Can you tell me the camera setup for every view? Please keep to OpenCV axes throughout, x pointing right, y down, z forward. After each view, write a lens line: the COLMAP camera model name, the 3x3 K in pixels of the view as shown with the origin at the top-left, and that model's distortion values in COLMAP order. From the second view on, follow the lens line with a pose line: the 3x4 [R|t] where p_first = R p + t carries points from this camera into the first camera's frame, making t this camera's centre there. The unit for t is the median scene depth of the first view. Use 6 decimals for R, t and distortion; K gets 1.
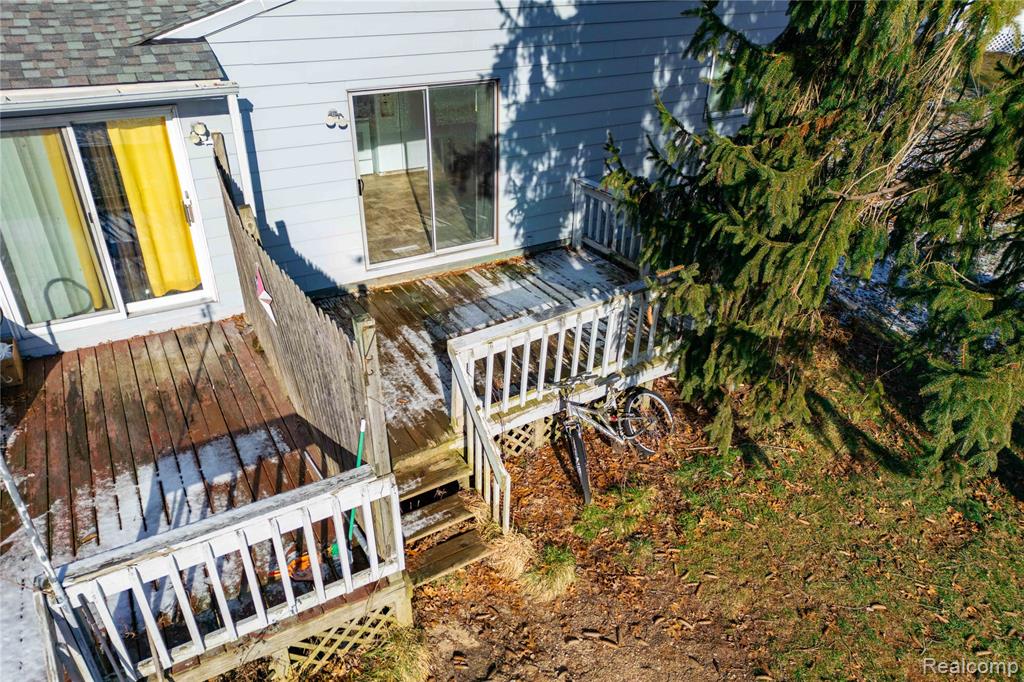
lens RADIAL K [[712.8, 0, 512.5], [0, 712.8, 322.7], [0, 0, 1]] dist [0.075866, 0.000097]
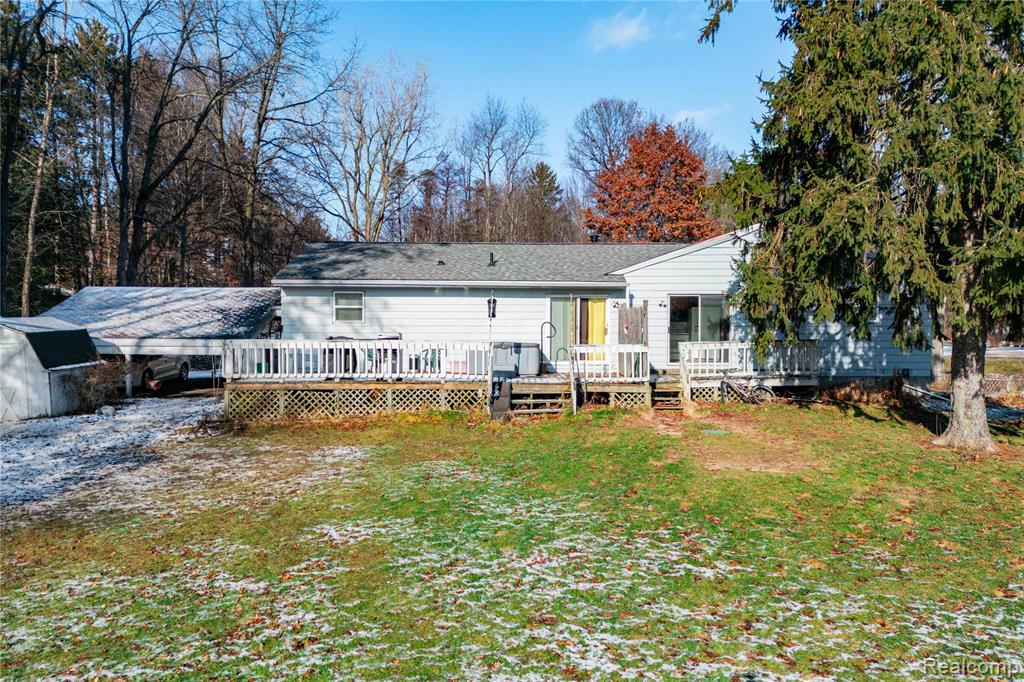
lens RADIAL K [[774.3, 0, 505.3], [0, 774.3, 313.7], [0, 0, 1]] dist [0.013619, 0.000845]
pose [[0.861477, -0.025724, -0.507144, 0.769074], [-0.236235, 0.863759, -0.445100, 1.264598], [0.449500, 0.503249, 0.738031, -1.484079]]
